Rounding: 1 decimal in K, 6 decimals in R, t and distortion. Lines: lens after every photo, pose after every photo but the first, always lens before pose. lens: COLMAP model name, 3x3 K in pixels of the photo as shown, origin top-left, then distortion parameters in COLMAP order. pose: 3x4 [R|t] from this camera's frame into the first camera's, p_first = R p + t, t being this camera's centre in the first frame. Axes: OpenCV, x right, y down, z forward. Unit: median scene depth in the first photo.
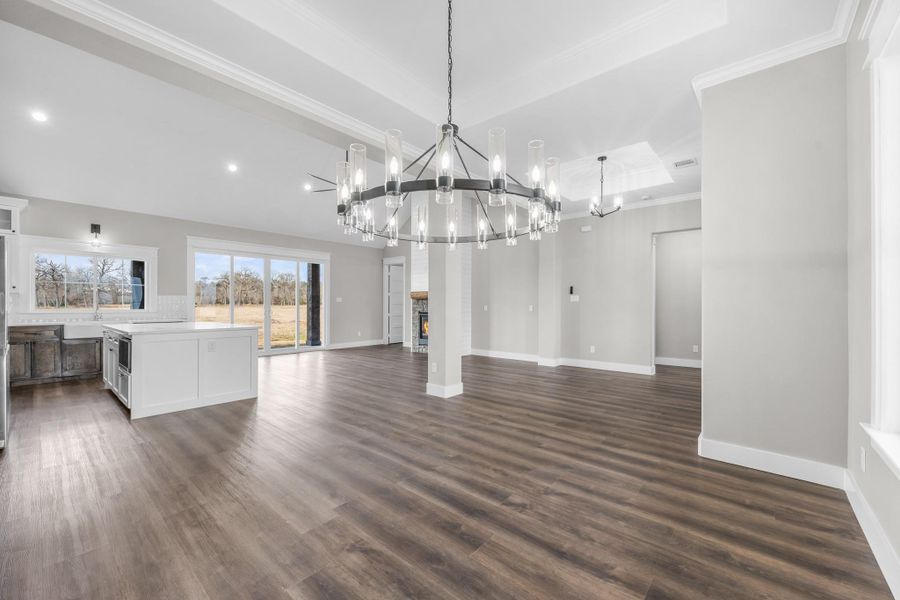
lens RADIAL K [[354.5, 0, 452.6], [0, 354.5, 303.6], [0, 0, 1]] dist [0.003227, 0.000156]
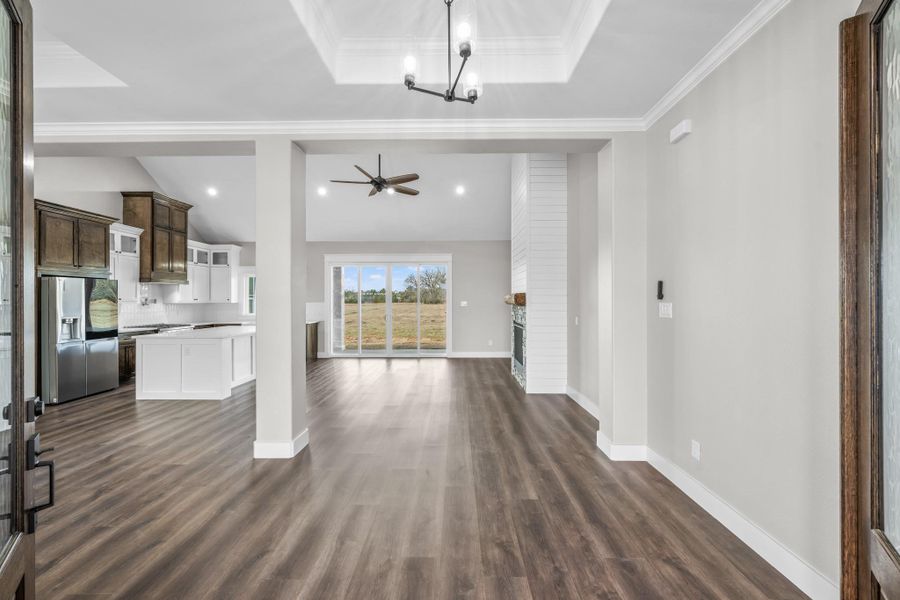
lens RADIAL K [[354.5, 0, 449.2], [0, 354.5, 299.1], [0, 0, 1]] dist [0.003227, 0.000156]
pose [[0.639760, -0.007616, -0.768537, 0.917458], [0.007718, 0.999964, -0.003484, -0.050946], [0.768536, -0.003703, 0.639796, 1.003174]]
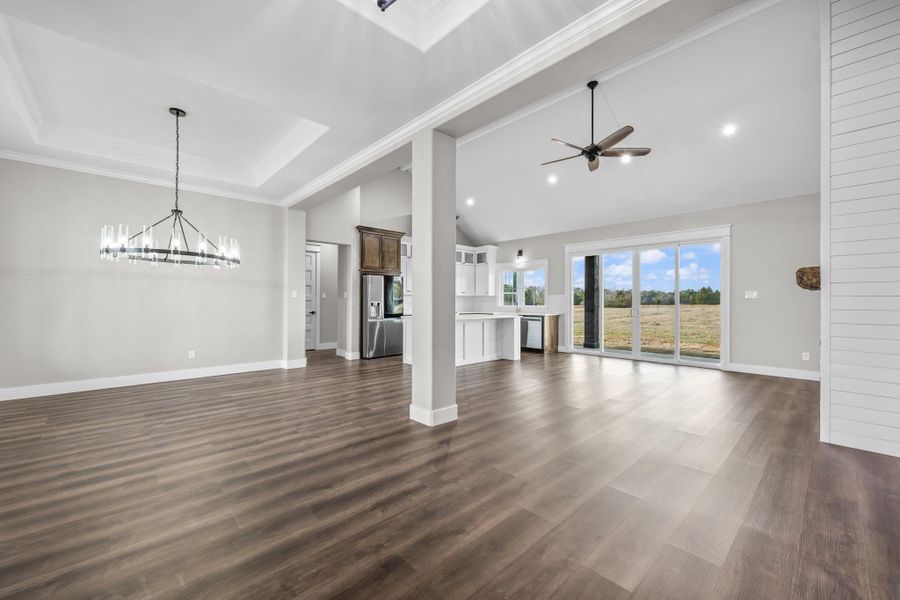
lens RADIAL K [[354.5, 0, 454.6], [0, 354.5, 303.3], [0, 0, 1]] dist [0.003227, 0.000156]
pose [[-0.101362, 0.003365, -0.994844, 0.918895], [0.000970, 0.999994, 0.003284, 0.002478], [0.994849, -0.000632, -0.101365, 1.402300]]
